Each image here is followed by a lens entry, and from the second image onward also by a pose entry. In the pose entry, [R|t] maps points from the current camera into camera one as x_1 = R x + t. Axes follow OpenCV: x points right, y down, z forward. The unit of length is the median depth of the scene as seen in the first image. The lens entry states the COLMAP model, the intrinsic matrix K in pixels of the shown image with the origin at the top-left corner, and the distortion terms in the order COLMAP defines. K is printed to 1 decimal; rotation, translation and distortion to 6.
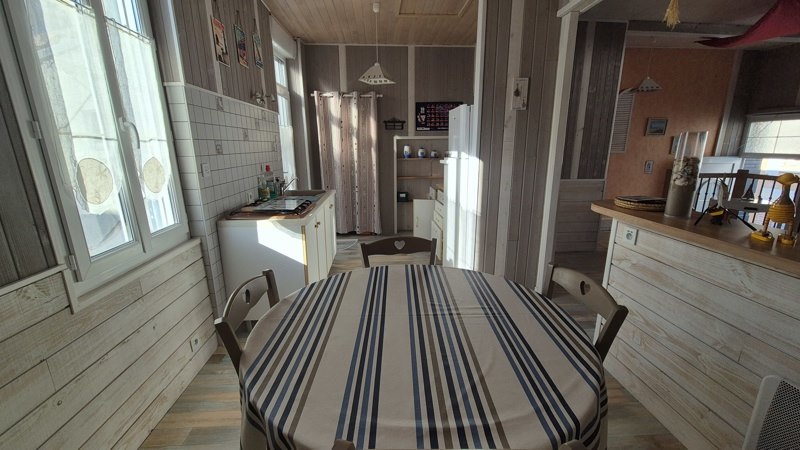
lens RADIAL K [[329.0, 0, 399.8], [0, 329.0, 225.4], [0, 0, 1]] dist [-0.000805, 0.000150]
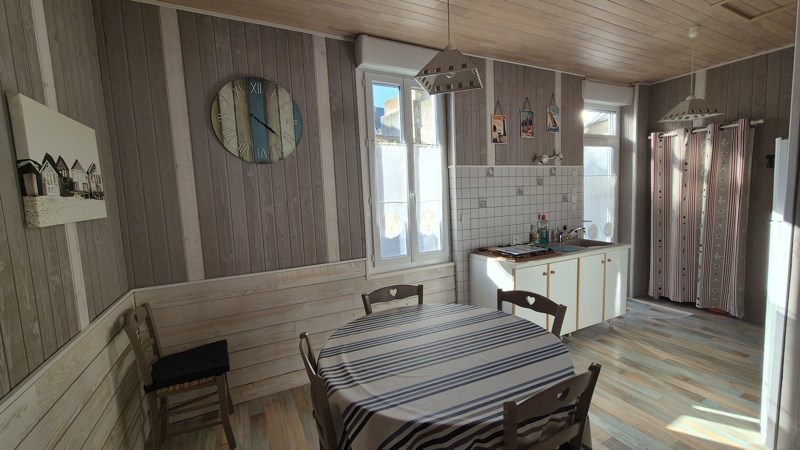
lens RADIAL K [[329.0, 0, 396.6], [0, 329.0, 226.7], [0, 0, 1]] dist [-0.000805, 0.000150]
pose [[0.383089, 0.082019, -0.920063, 0.599346], [-0.181983, 0.983230, 0.011877, -0.082433], [0.905607, 0.162886, 0.391591, 0.121235]]
